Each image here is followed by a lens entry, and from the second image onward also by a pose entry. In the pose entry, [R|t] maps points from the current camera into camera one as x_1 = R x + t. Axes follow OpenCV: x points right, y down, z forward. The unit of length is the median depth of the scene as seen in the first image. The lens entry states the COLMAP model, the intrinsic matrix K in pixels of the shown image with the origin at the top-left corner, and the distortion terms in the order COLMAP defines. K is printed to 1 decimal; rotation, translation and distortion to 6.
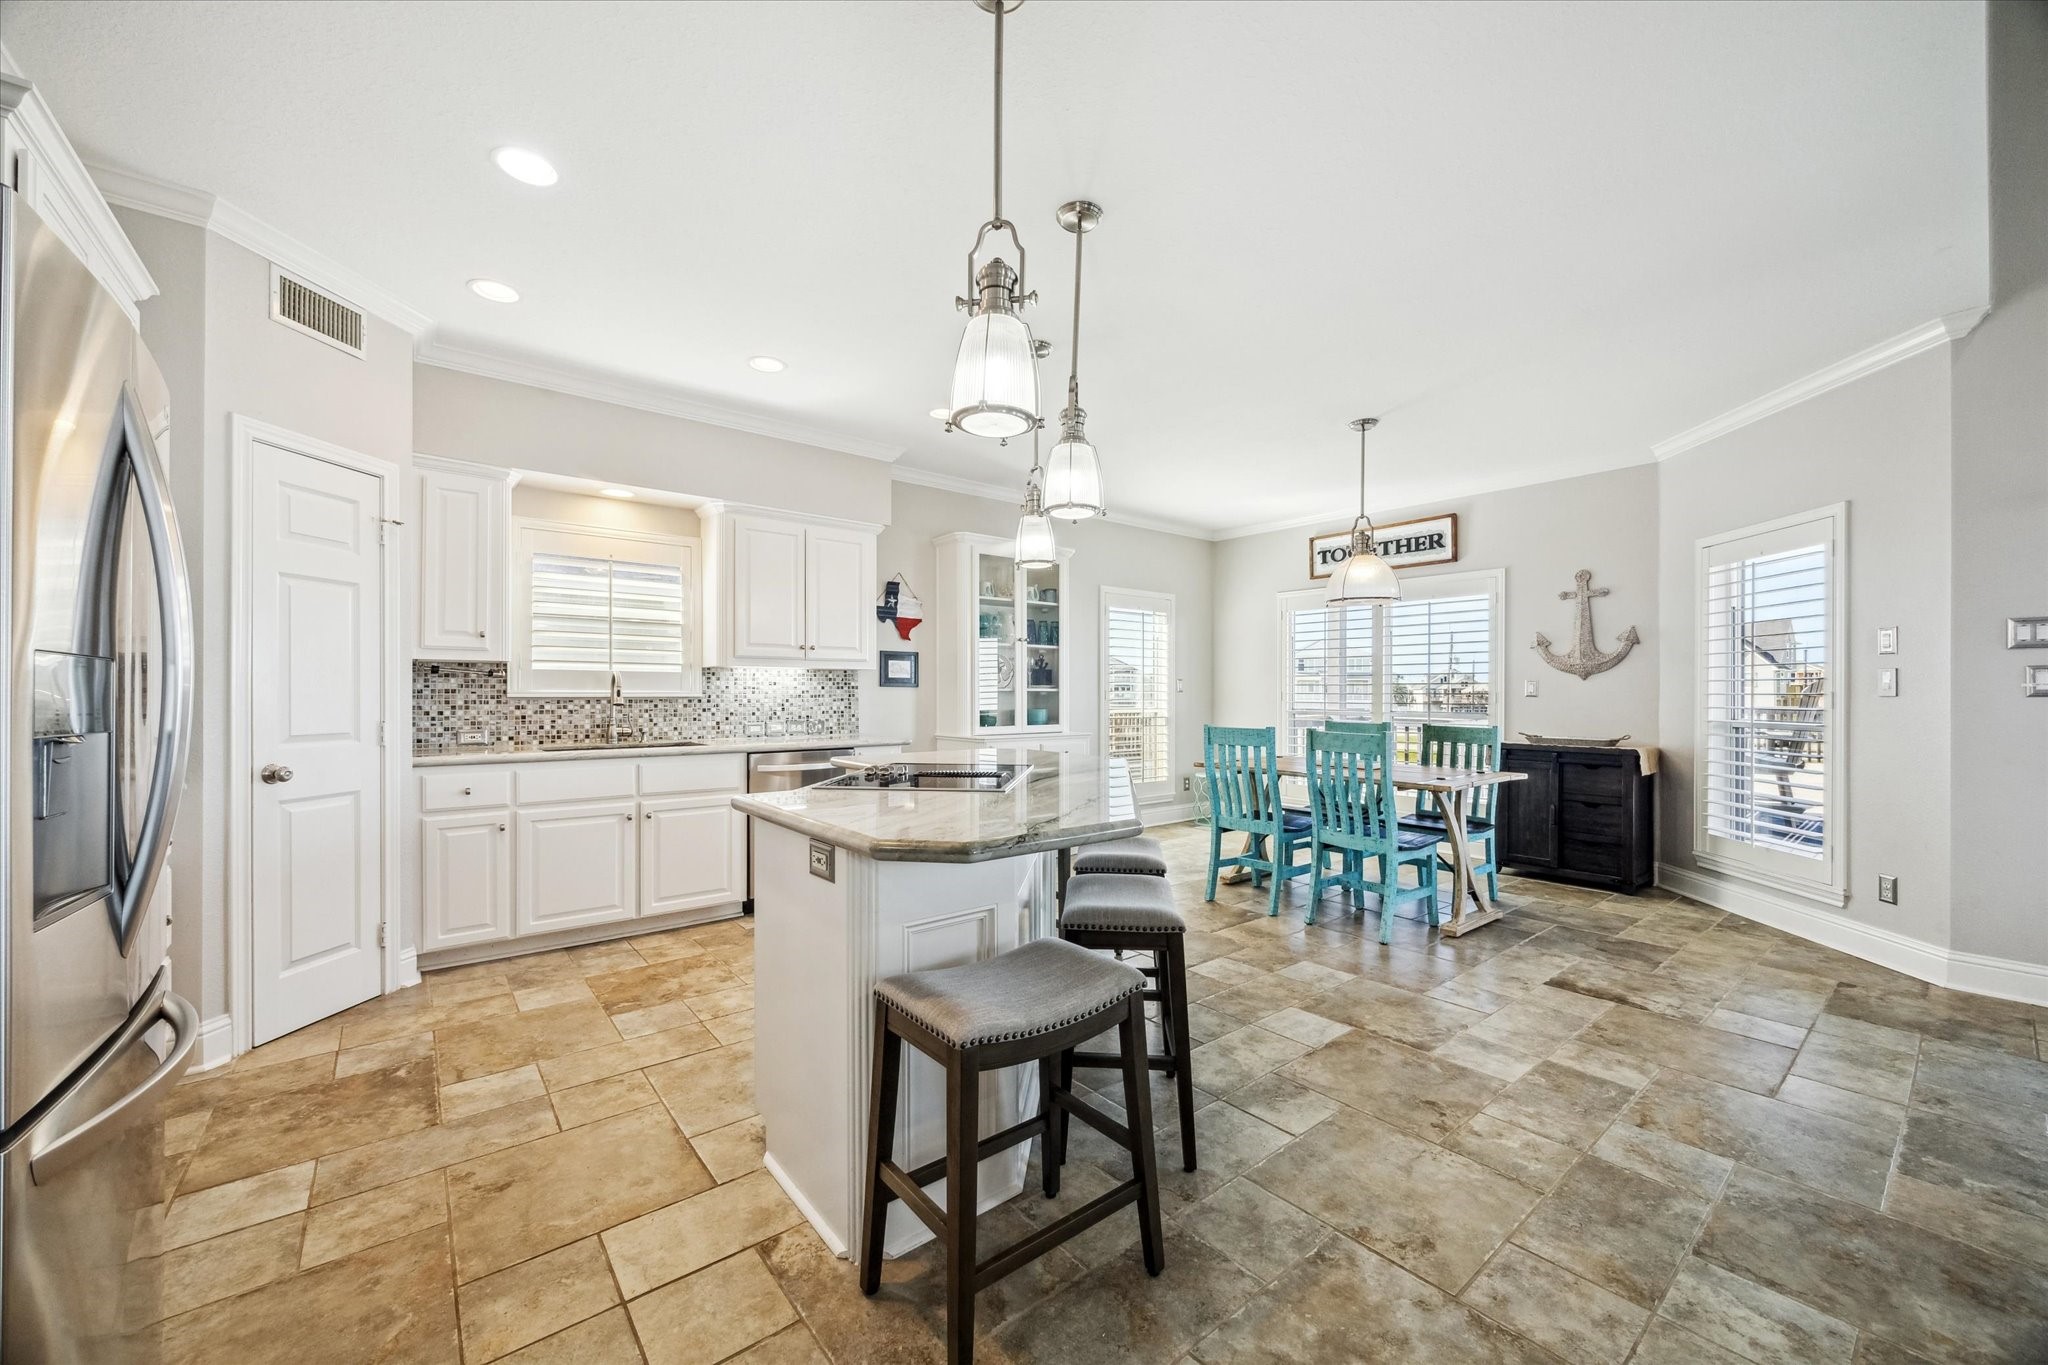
lens RADIAL K [[781.1, 0, 1025.4], [0, 781.1, 693.9], [0, 0, 1]] dist [-0.000435, -0.000161]
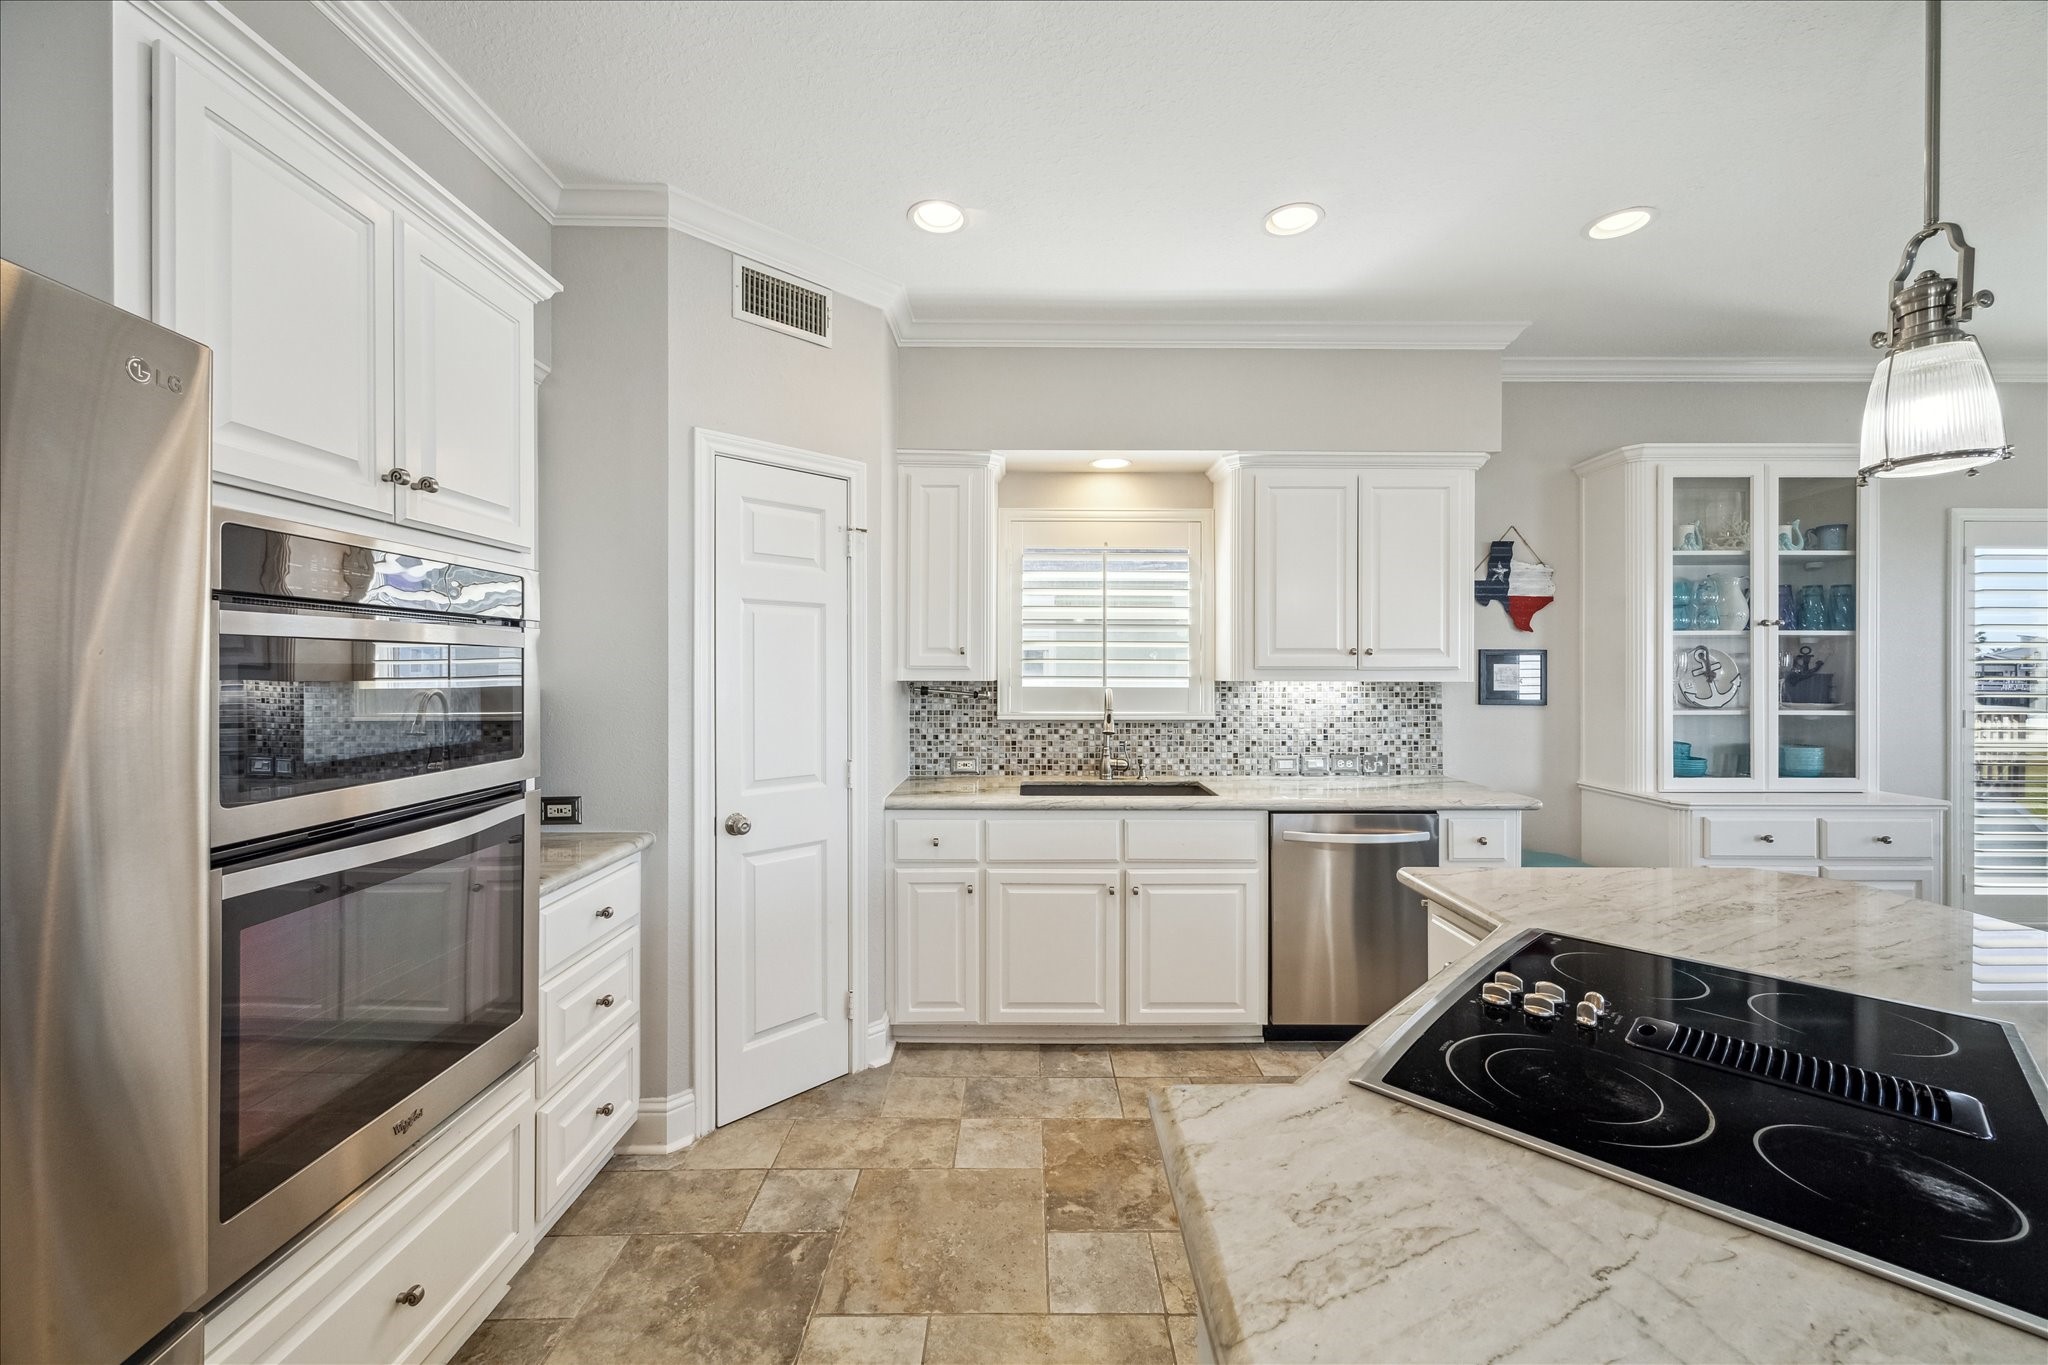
lens RADIAL K [[801.6, 0, 1029.5], [0, 801.6, 671.8], [0, 0, 1]] dist [0.000590, -0.000089]
pose [[0.782933, 0.001438, -0.622104, -0.079496], [-0.000733, 0.999999, 0.001389, -0.046499], [0.622106, -0.000631, 0.782933, 0.305794]]
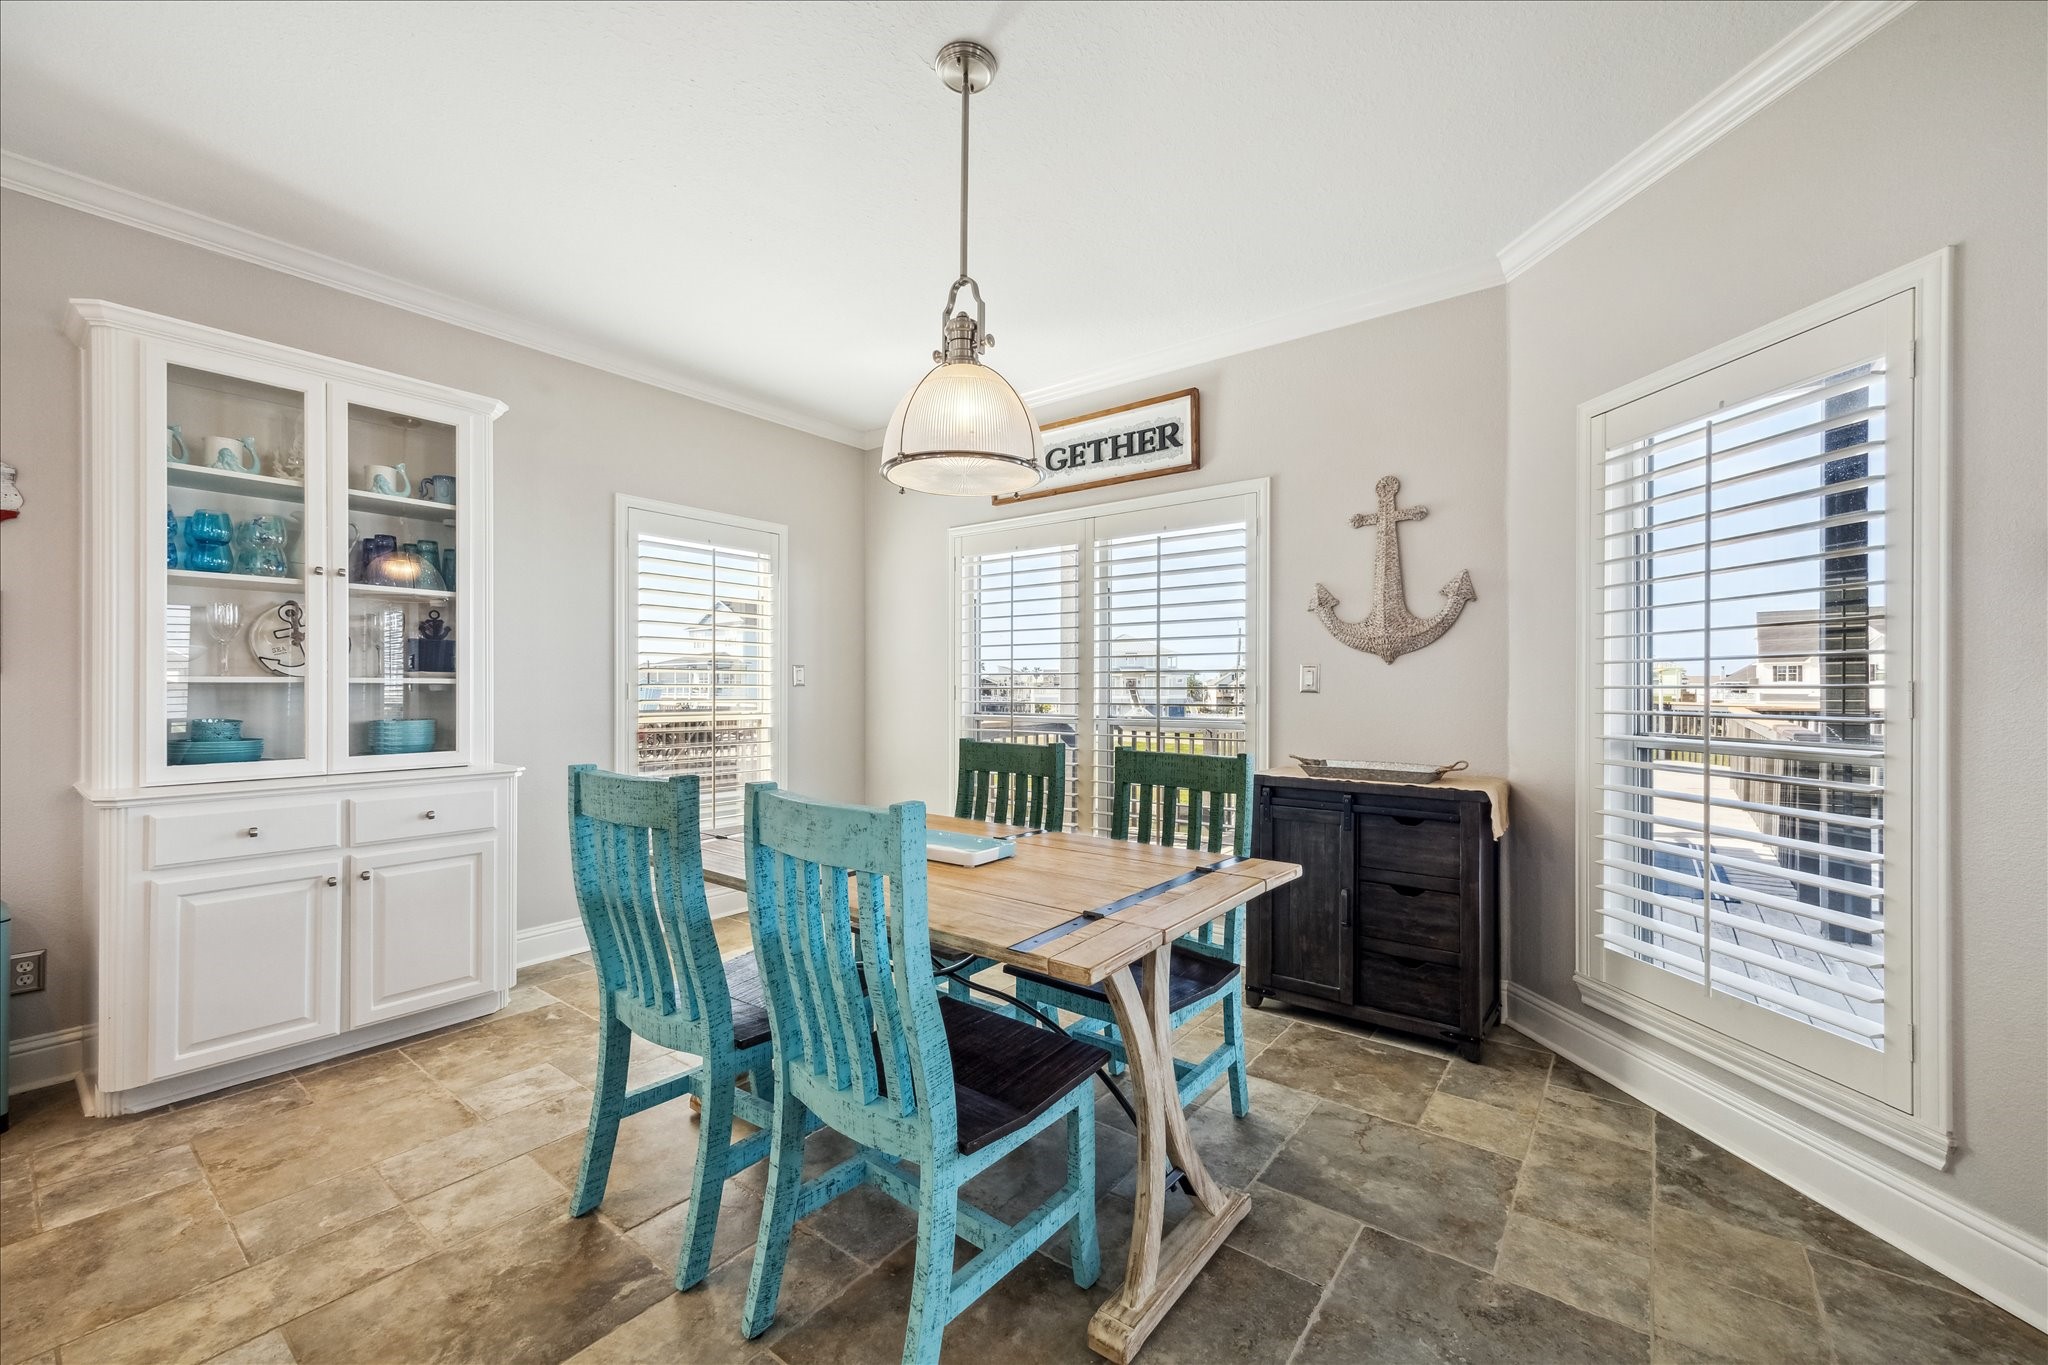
lens RADIAL K [[808.9, 0, 1024.4], [0, 808.9, 690.8], [0, 0, 1]] dist [0.002429, 0.000205]
pose [[0.971890, -0.001862, 0.235427, 0.373417], [0.001585, 0.999998, 0.001368, 0.001303], [-0.235429, -0.000957, 0.971891, 0.578135]]
